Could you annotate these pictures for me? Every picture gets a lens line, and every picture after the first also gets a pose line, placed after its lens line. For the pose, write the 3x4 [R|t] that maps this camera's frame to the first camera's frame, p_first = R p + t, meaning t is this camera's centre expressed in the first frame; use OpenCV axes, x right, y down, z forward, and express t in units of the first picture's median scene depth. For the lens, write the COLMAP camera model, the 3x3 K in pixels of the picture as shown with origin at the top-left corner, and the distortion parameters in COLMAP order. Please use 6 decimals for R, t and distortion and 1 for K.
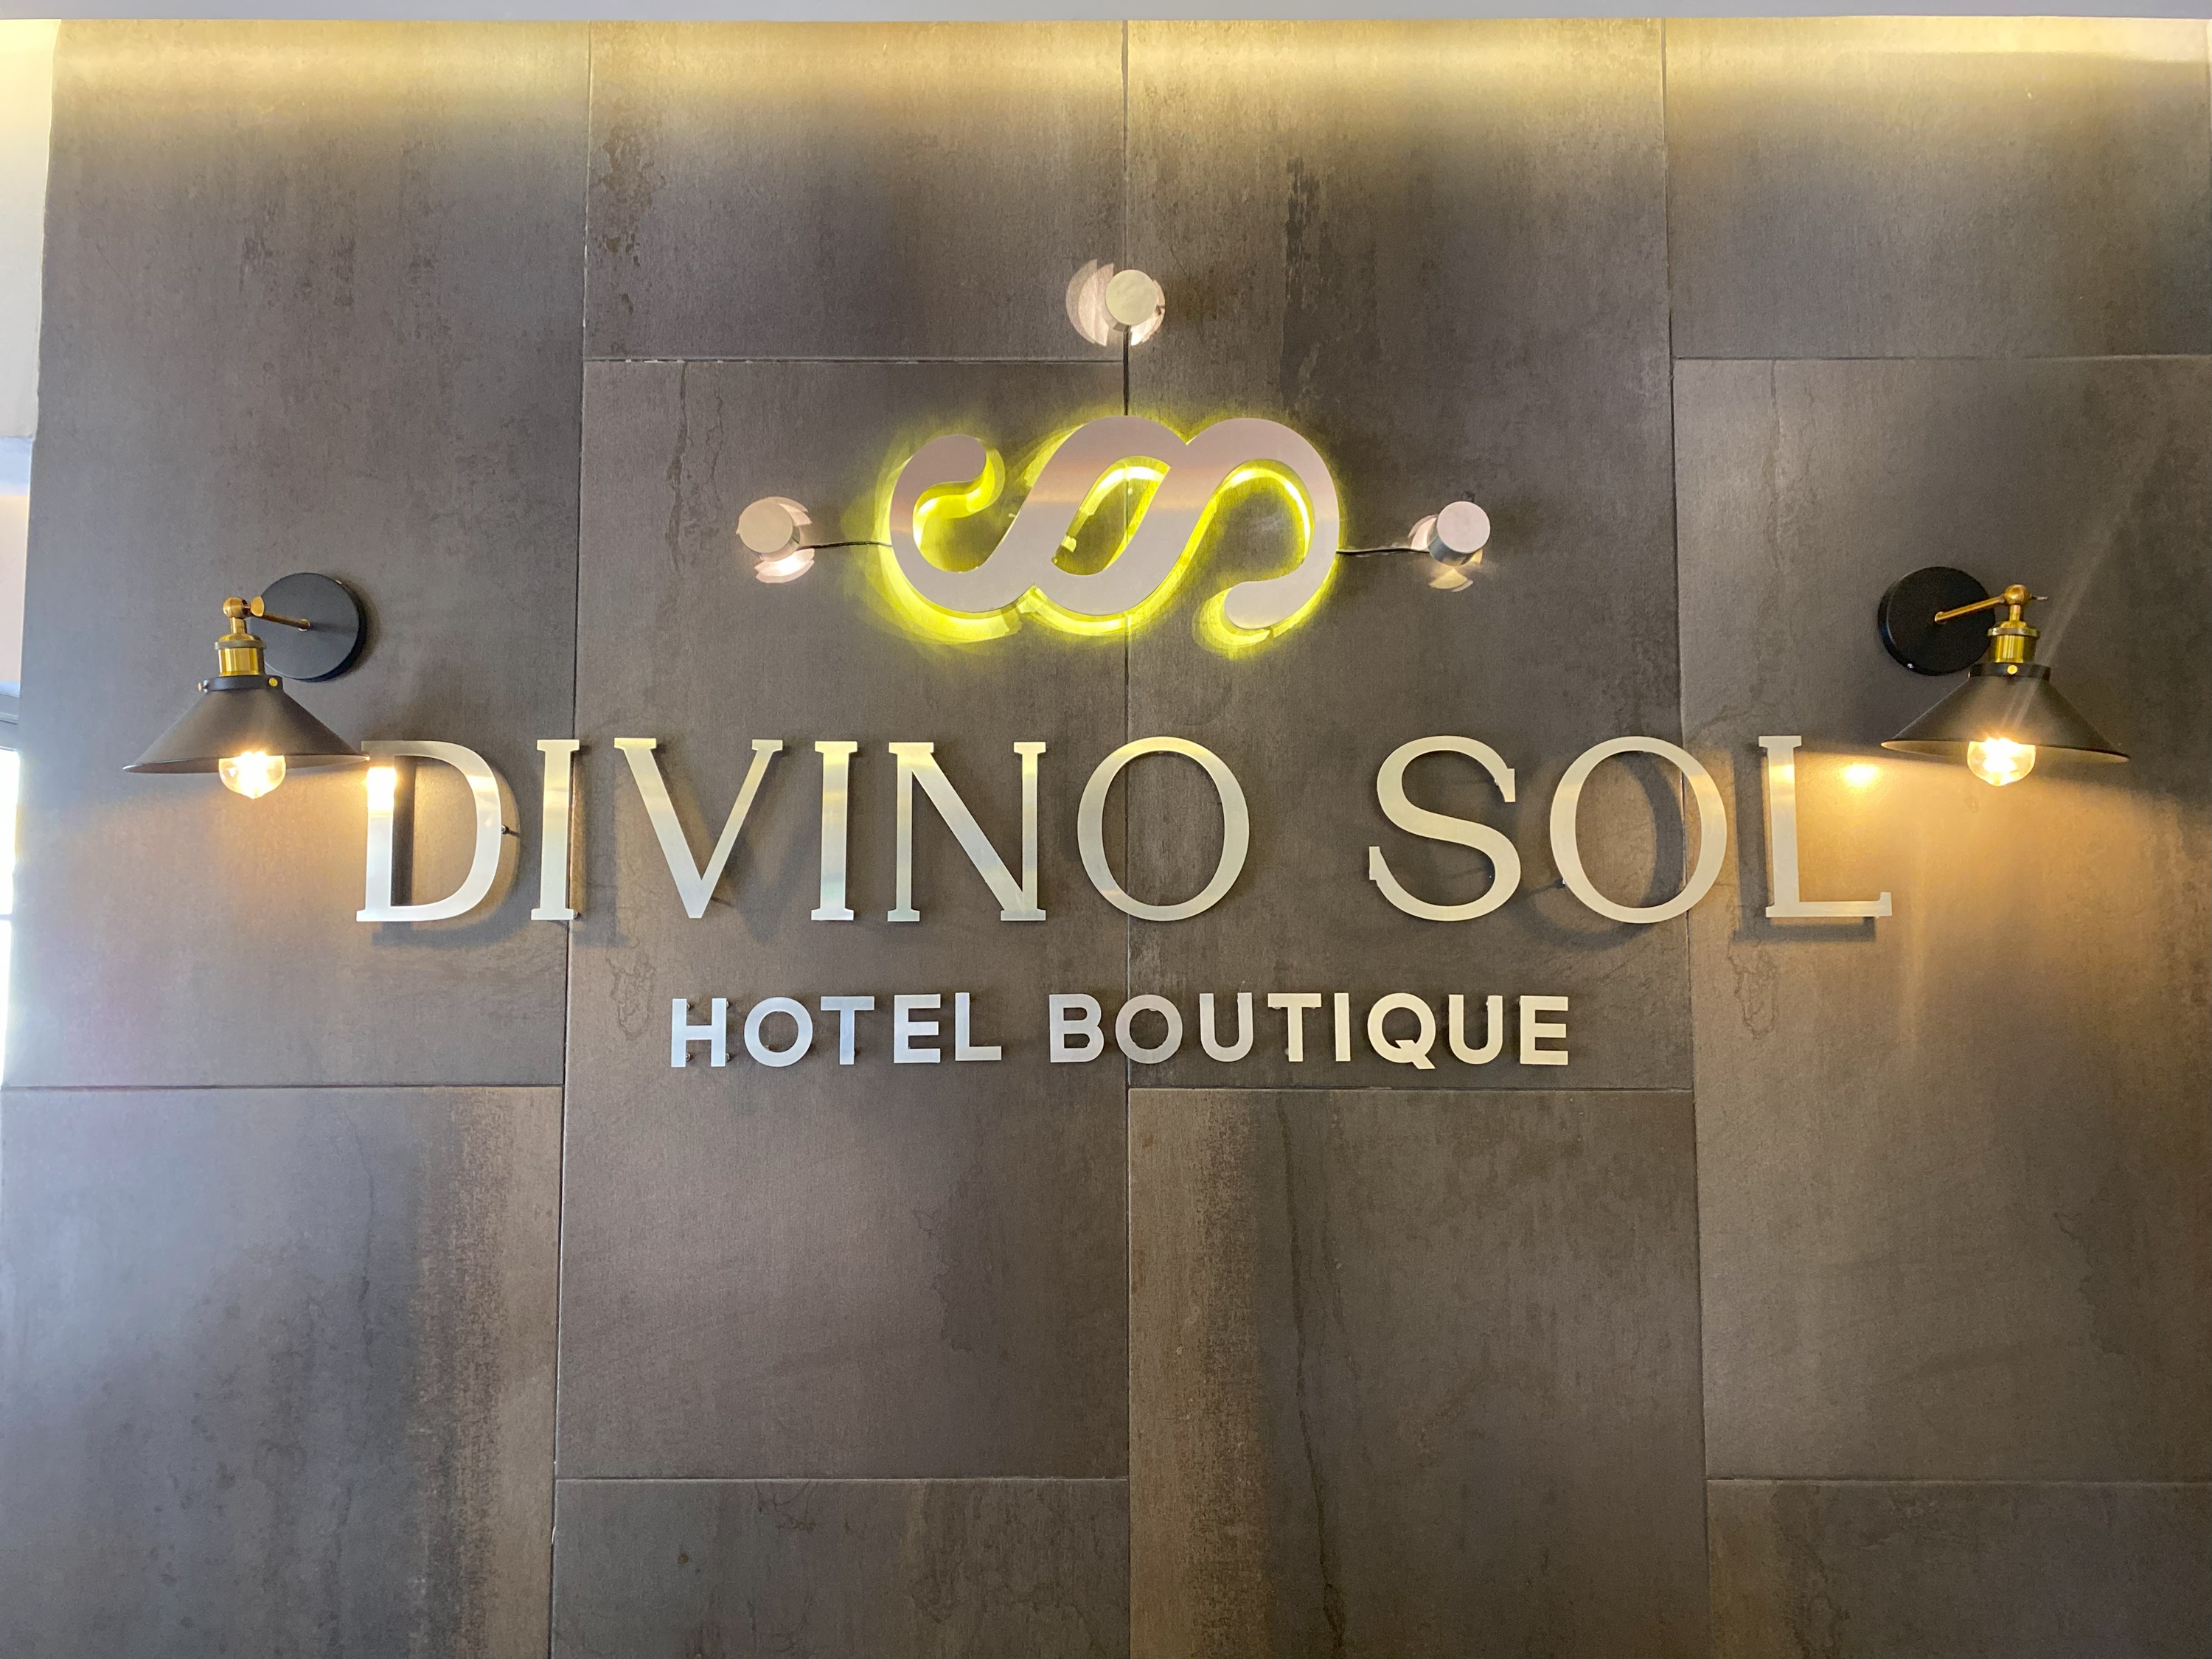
lens RADIAL K [[1664.1, 0, 1096.1], [0, 1664.1, 817.2], [0, 0, 1]] dist [0.080457, -0.111793]
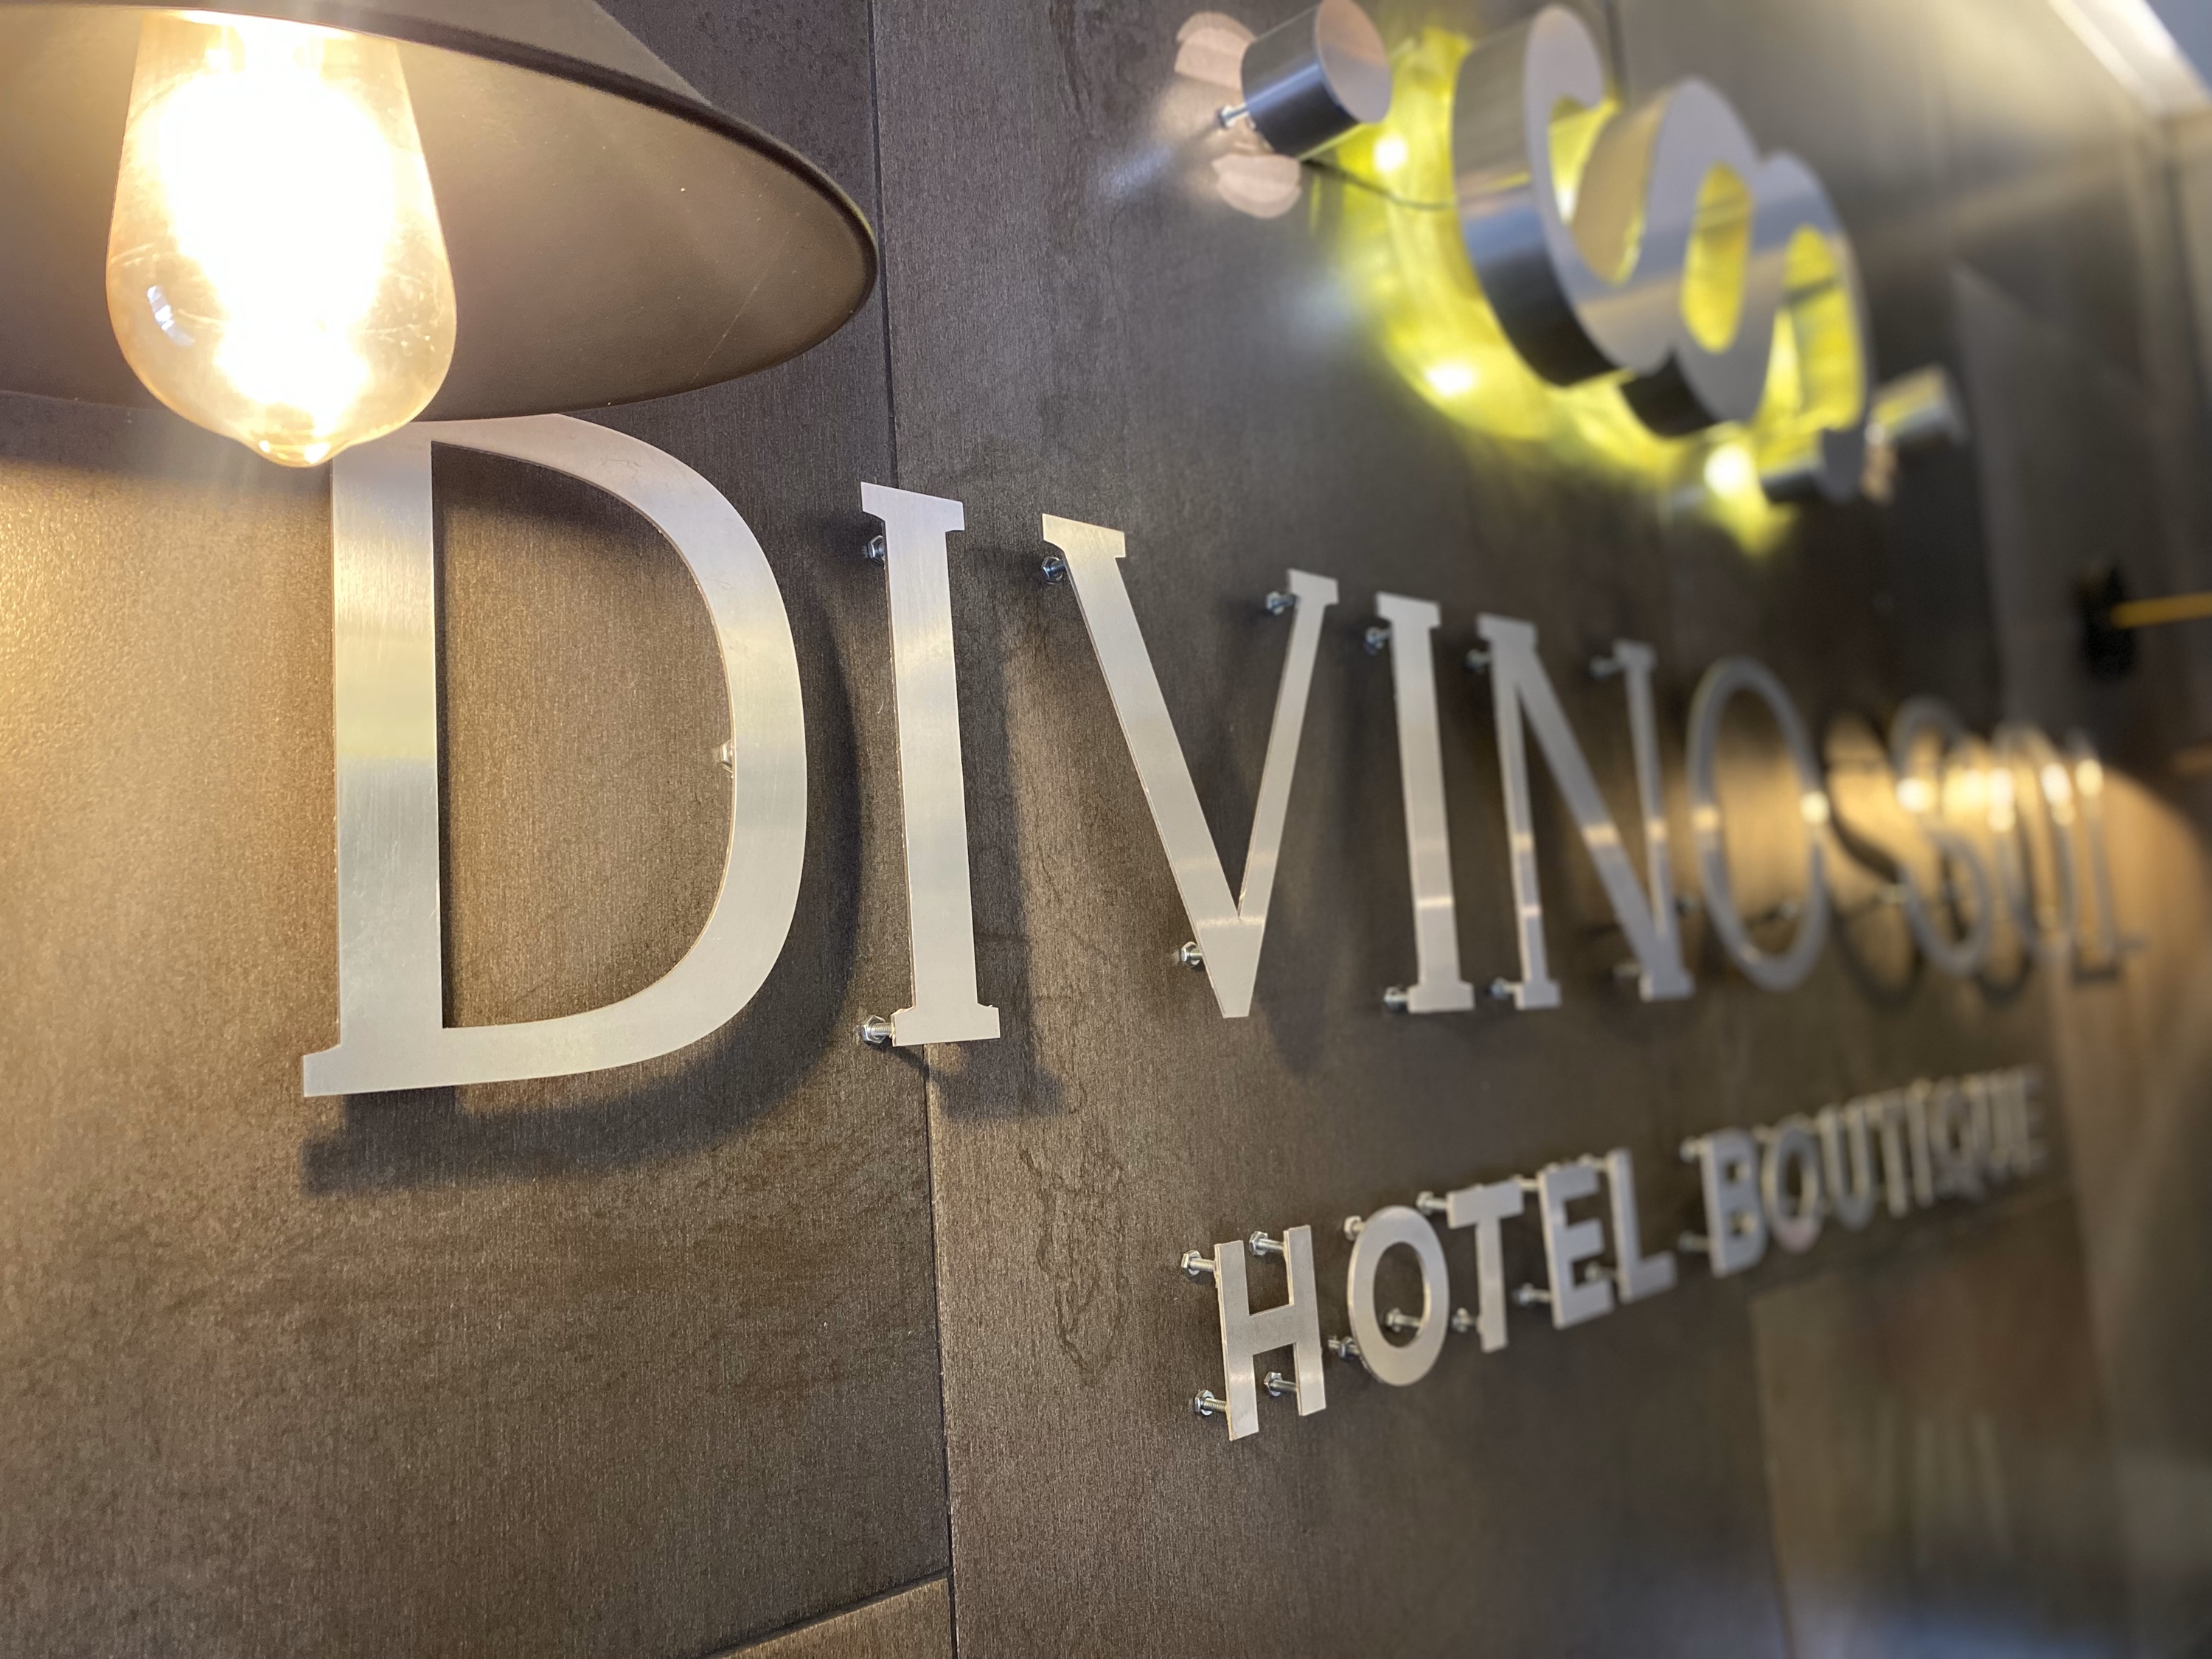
lens RADIAL K [[1664.1, 0, 1096.1], [0, 1664.1, 817.2], [0, 0, 1]] dist [0.080457, -0.111793]
pose [[0.724312, 0.035882, 0.688538, -0.519699], [0.006287, 0.998260, -0.058637, 0.037044], [-0.689443, 0.046801, 0.722826, 0.745913]]
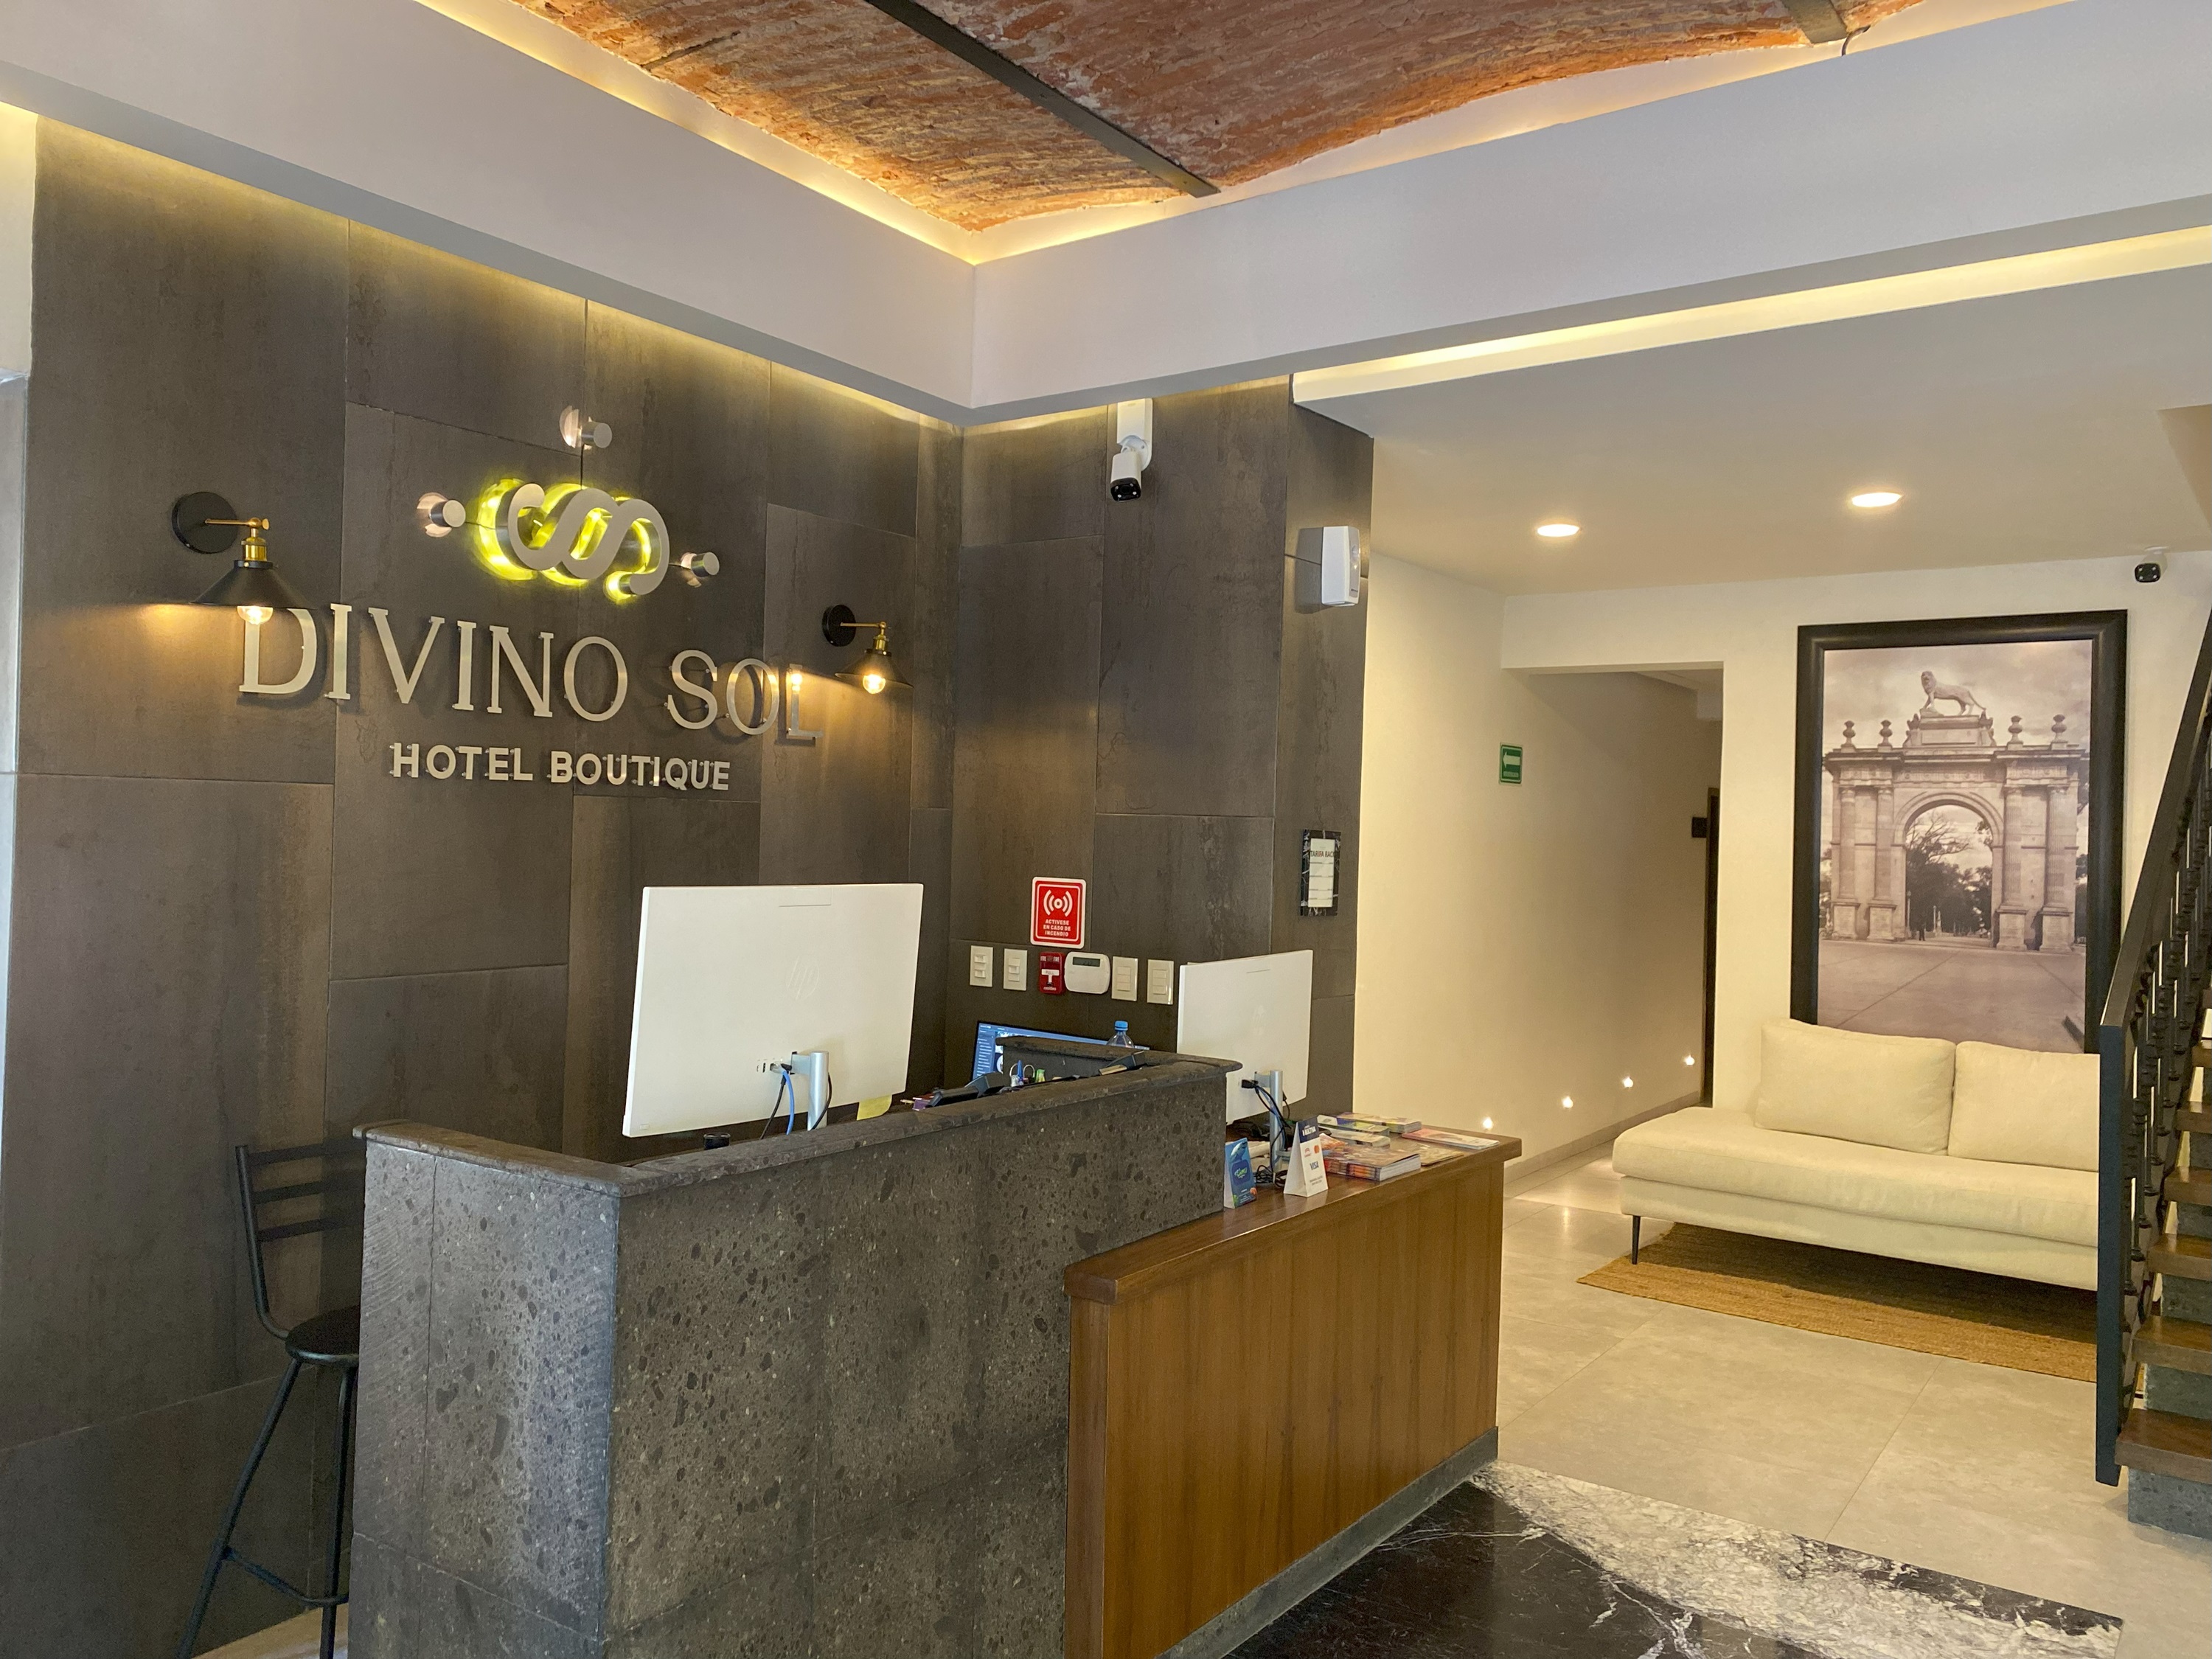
lens RADIAL K [[1664.1, 0, 1096.1], [0, 1664.1, 817.2], [0, 0, 1]] dist [0.080457, -0.111793]
pose [[0.558584, 0.018796, 0.829235, -1.433905], [-0.097211, 0.994337, 0.042944, 0.028997], [-0.823732, -0.104598, 0.557248, -0.807482]]
